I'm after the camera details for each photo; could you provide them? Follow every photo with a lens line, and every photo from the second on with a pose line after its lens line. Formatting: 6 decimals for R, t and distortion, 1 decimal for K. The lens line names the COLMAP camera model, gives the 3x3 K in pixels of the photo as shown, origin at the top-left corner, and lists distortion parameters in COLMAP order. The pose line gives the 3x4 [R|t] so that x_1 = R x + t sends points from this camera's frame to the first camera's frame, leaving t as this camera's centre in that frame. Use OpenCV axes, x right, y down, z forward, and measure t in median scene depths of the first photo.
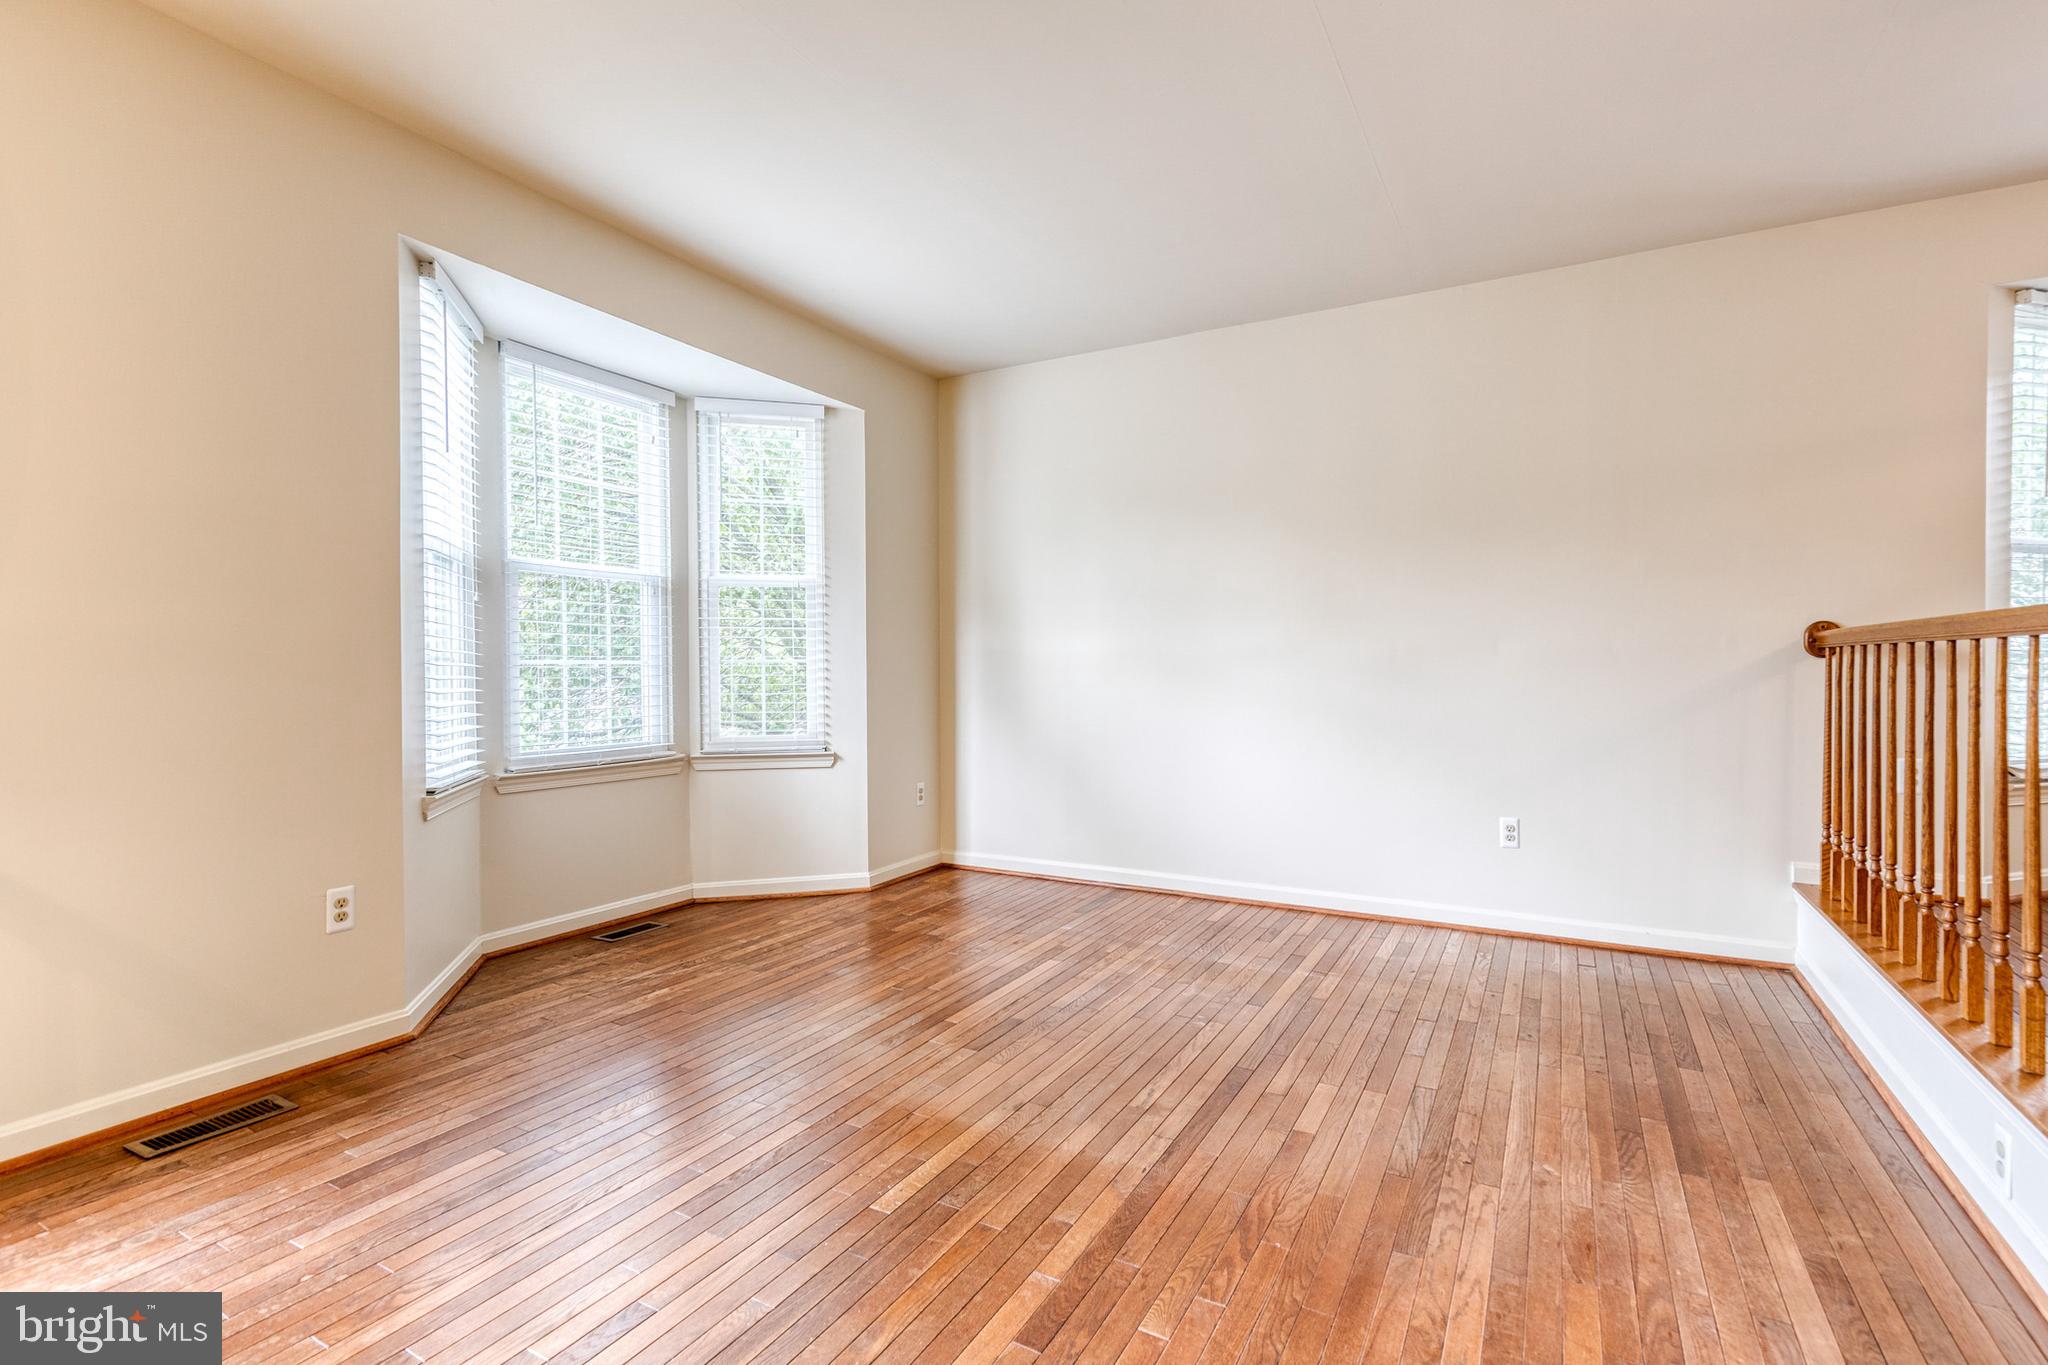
lens RADIAL K [[932.7, 0, 1047.7], [0, 932.7, 688.3], [0, 0, 1]] dist [0.011178, -0.001883]
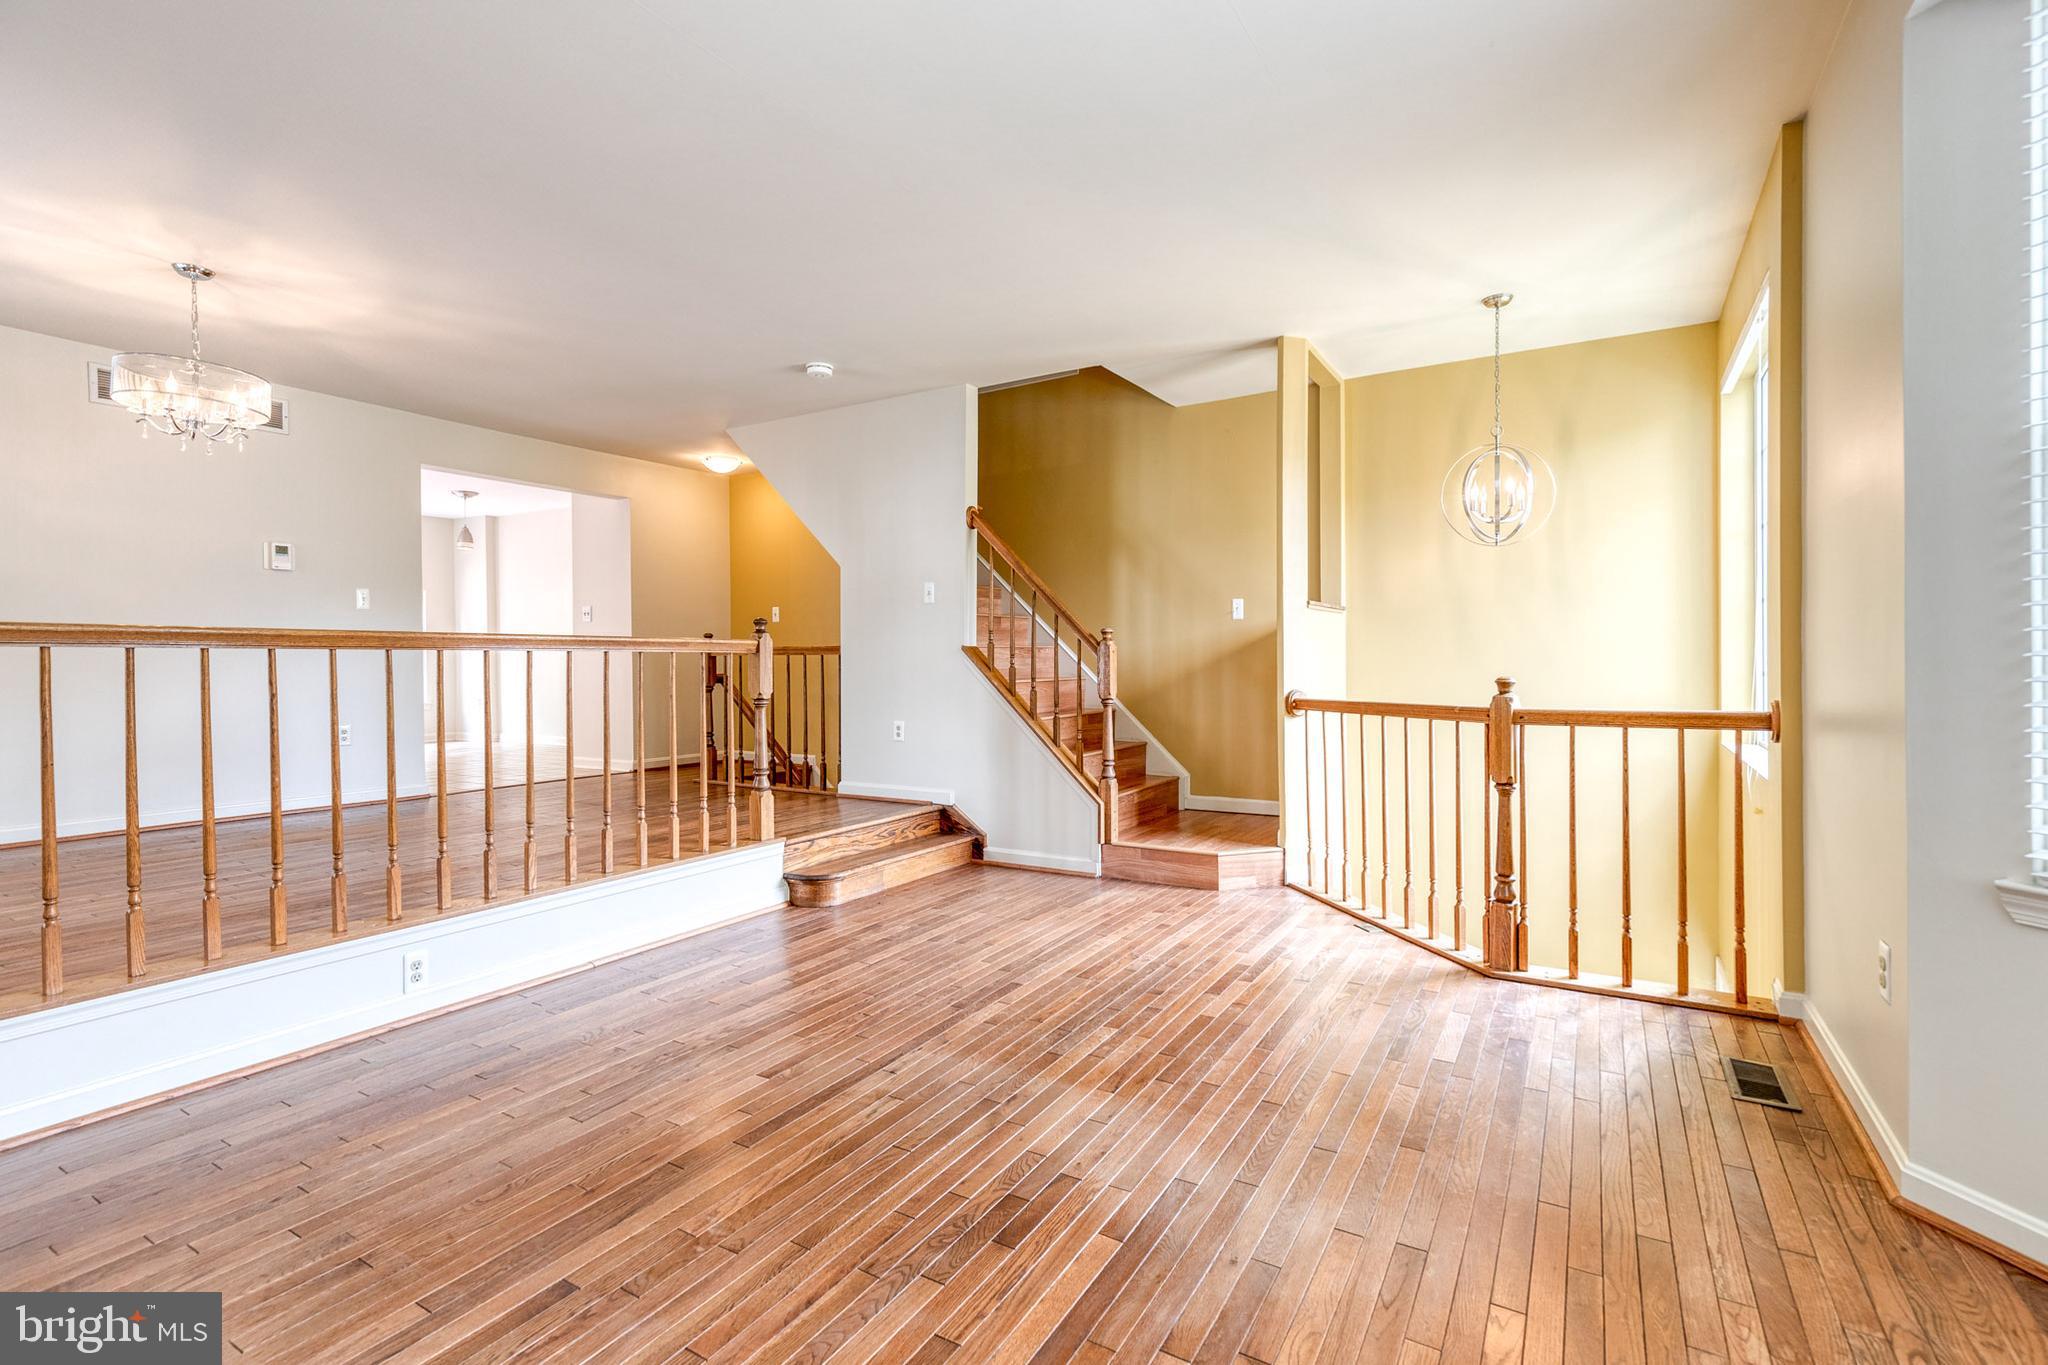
lens RADIAL K [[932.7, 0, 992.8], [0, 932.7, 669.7], [0, 0, 1]] dist [0.011178, -0.001883]
pose [[-0.997011, 0.010688, 0.076513, -0.061815], [0.013455, 0.999270, 0.035742, -0.037354], [-0.076075, 0.036665, -0.996428, 1.325075]]
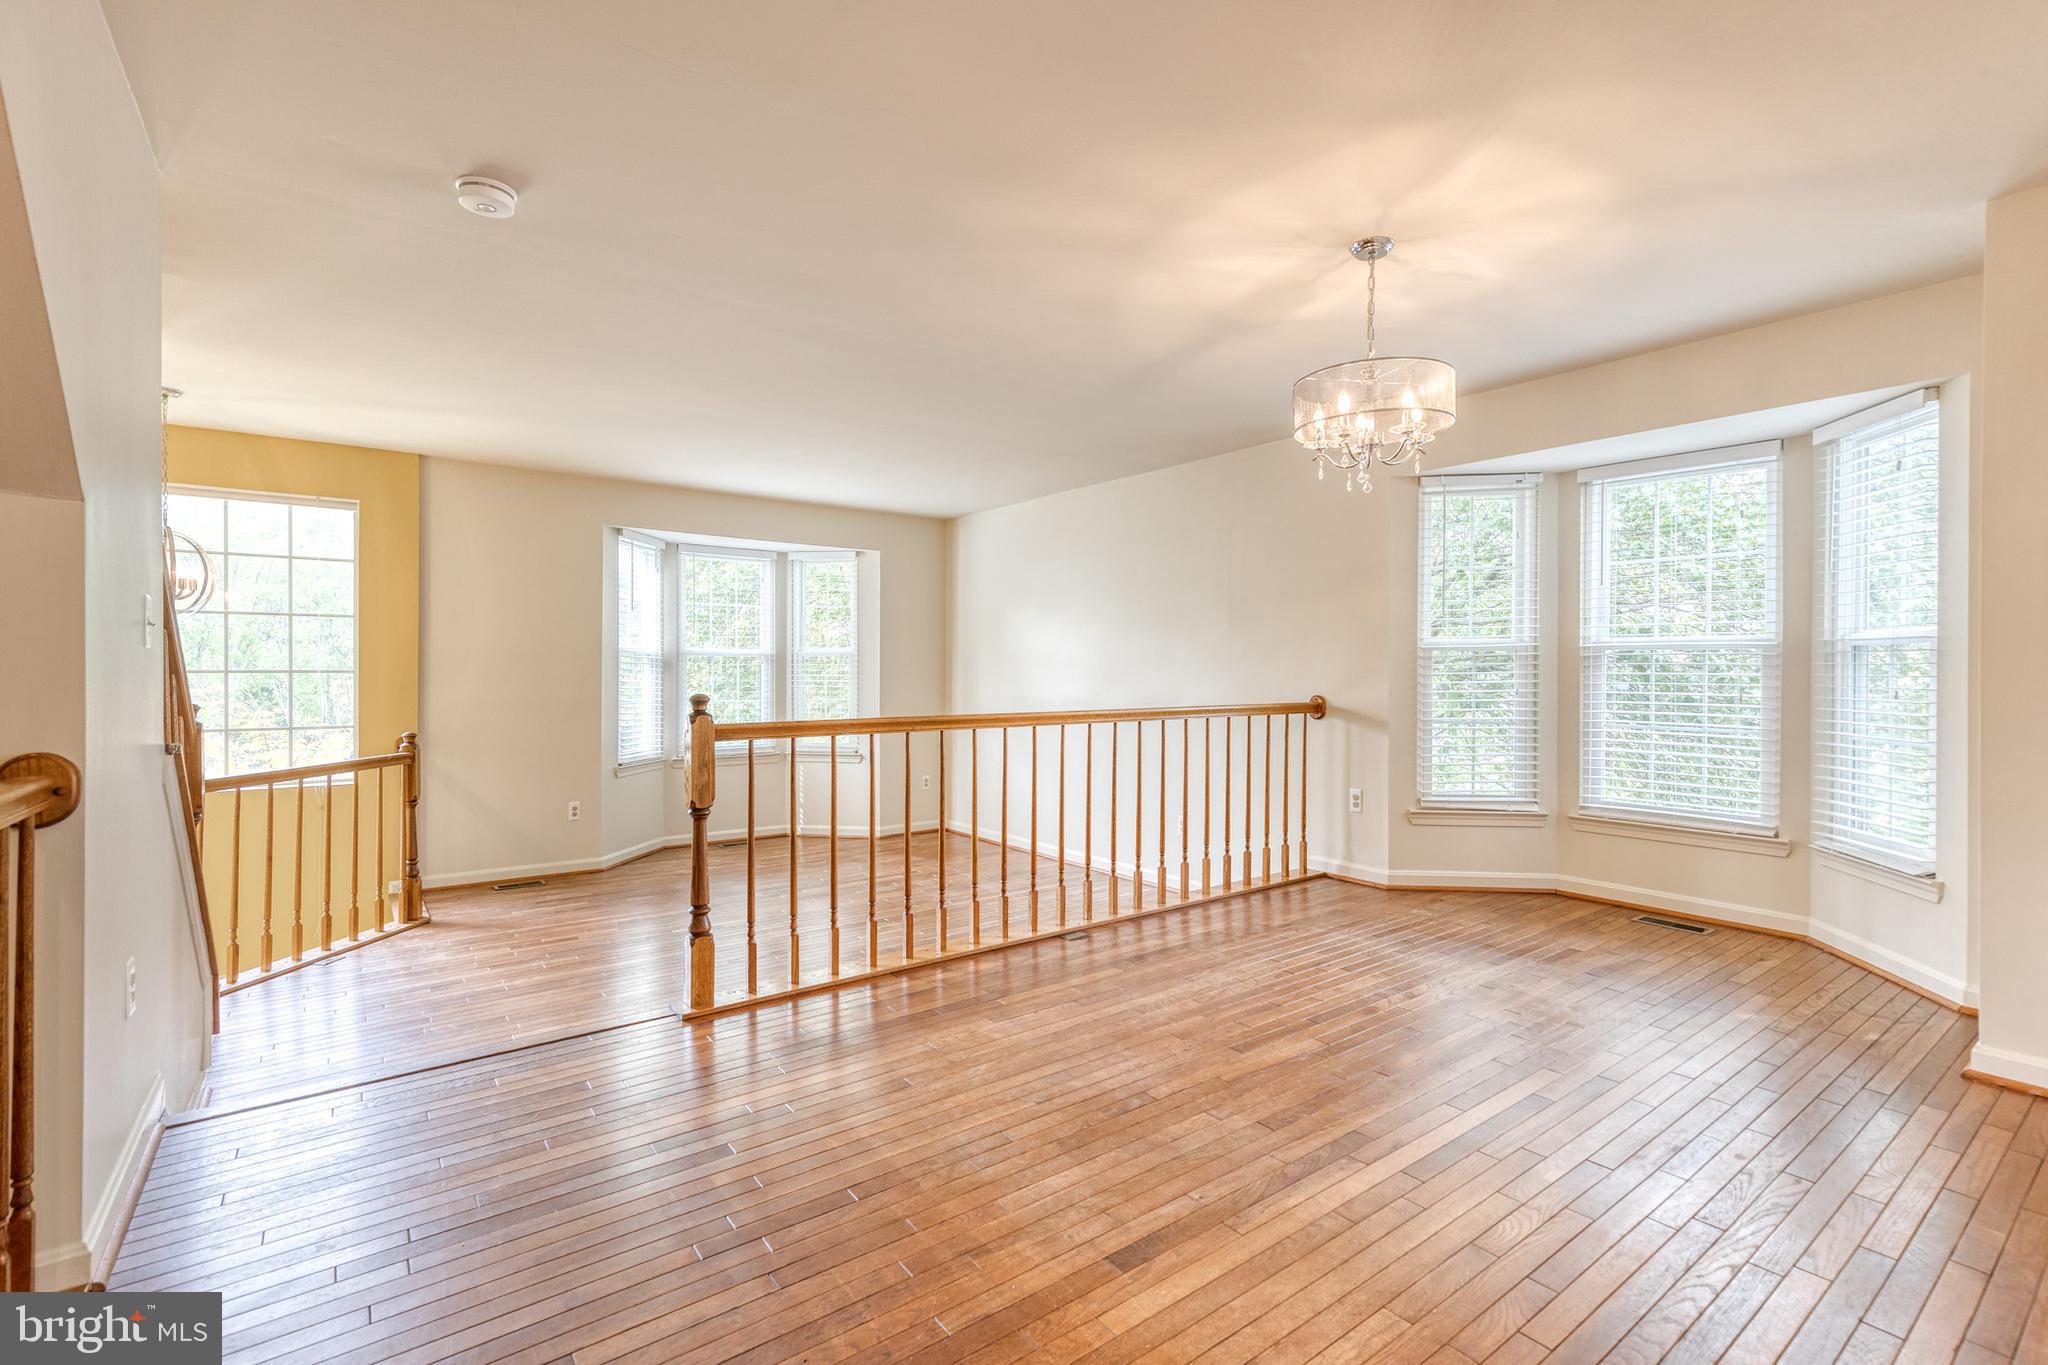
lens RADIAL K [[932.7, 0, 1040.5], [0, 932.7, 674.1], [0, 0, 1]] dist [0.011178, -0.001883]
pose [[0.907150, 0.010329, -0.420680, 0.975440], [-0.016335, 0.999810, -0.010675, -0.080687], [0.420490, 0.016555, 0.907146, -0.498845]]
